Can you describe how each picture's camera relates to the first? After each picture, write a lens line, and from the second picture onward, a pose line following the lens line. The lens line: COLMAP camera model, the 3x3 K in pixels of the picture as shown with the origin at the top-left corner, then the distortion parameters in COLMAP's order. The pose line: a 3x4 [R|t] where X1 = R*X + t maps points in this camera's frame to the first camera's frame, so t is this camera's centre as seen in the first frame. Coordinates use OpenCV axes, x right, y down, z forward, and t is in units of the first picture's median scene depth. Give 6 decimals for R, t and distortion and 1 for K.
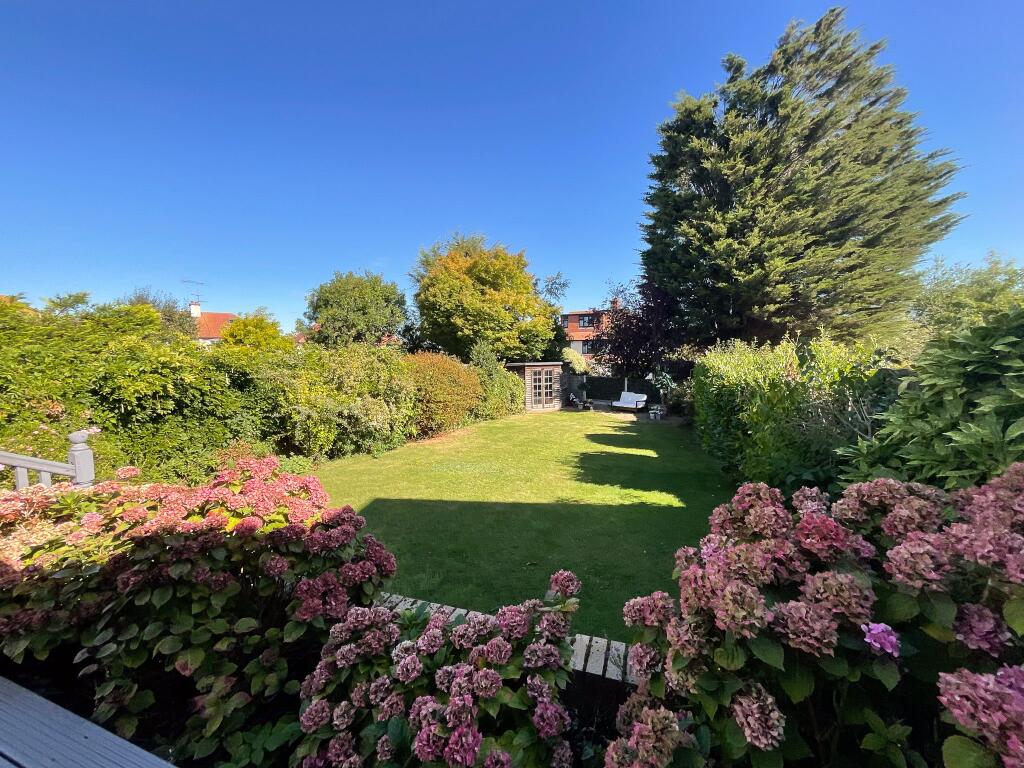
lens RADIAL K [[418.2, 0, 508.9], [0, 418.2, 388.5], [0, 0, 1]] dist [-0.000453, -0.000110]
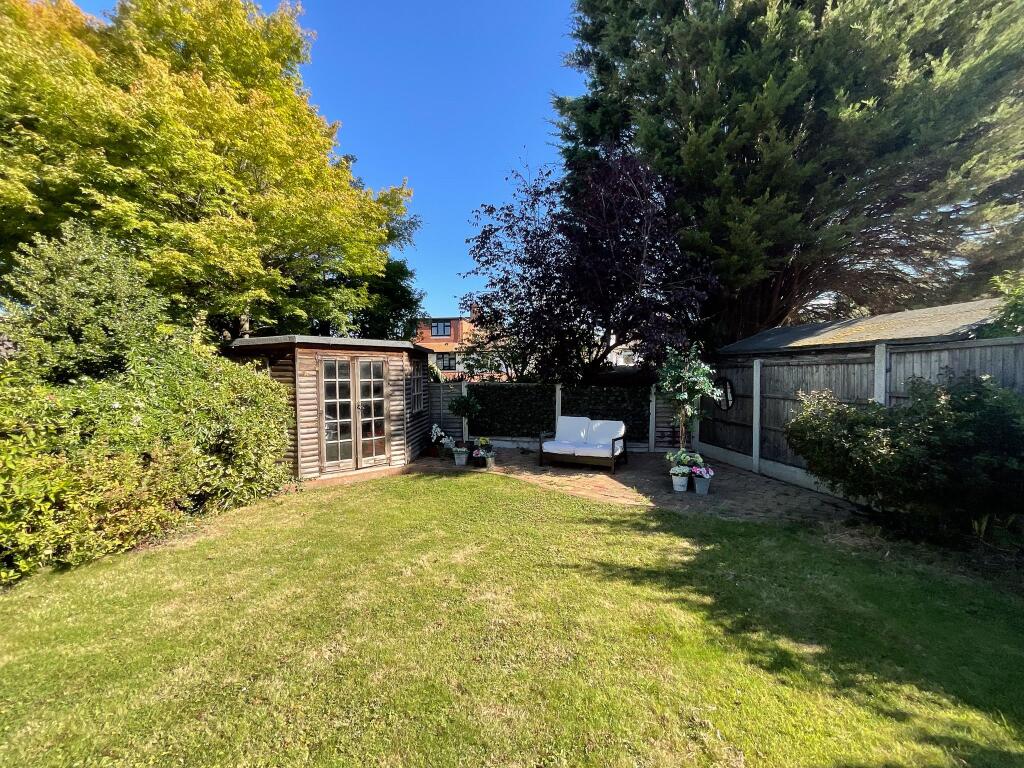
lens RADIAL K [[418.2, 0, 508.9], [0, 418.2, 388.5], [0, 0, 1]] dist [-0.000453, -0.000110]
pose [[0.936354, -0.005137, 0.351020, 0.083040], [0.027709, 0.997855, -0.059313, 0.003744], [-0.349963, 0.065264, 0.934487, 0.656325]]
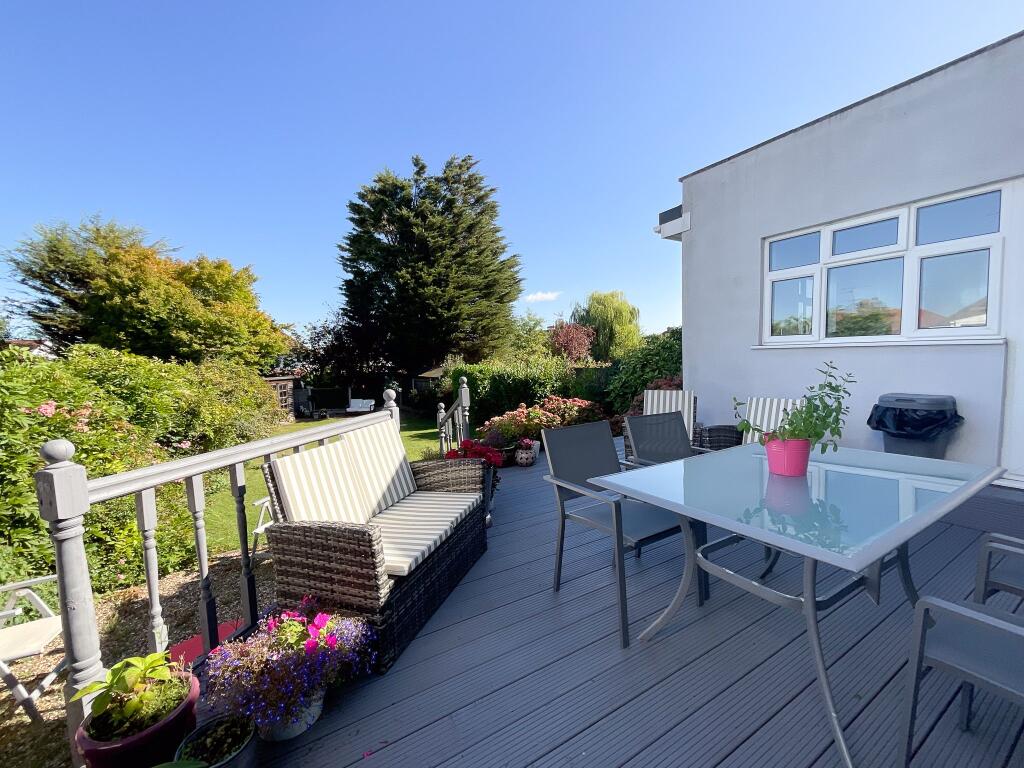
lens RADIAL K [[418.2, 0, 508.9], [0, 418.2, 388.5], [0, 0, 1]] dist [-0.000453, -0.000110]
pose [[0.618335, -0.061530, 0.783502, -0.382728], [0.088009, 0.996081, 0.008768, 0.005381], [-0.780971, 0.063534, 0.621327, -0.070545]]
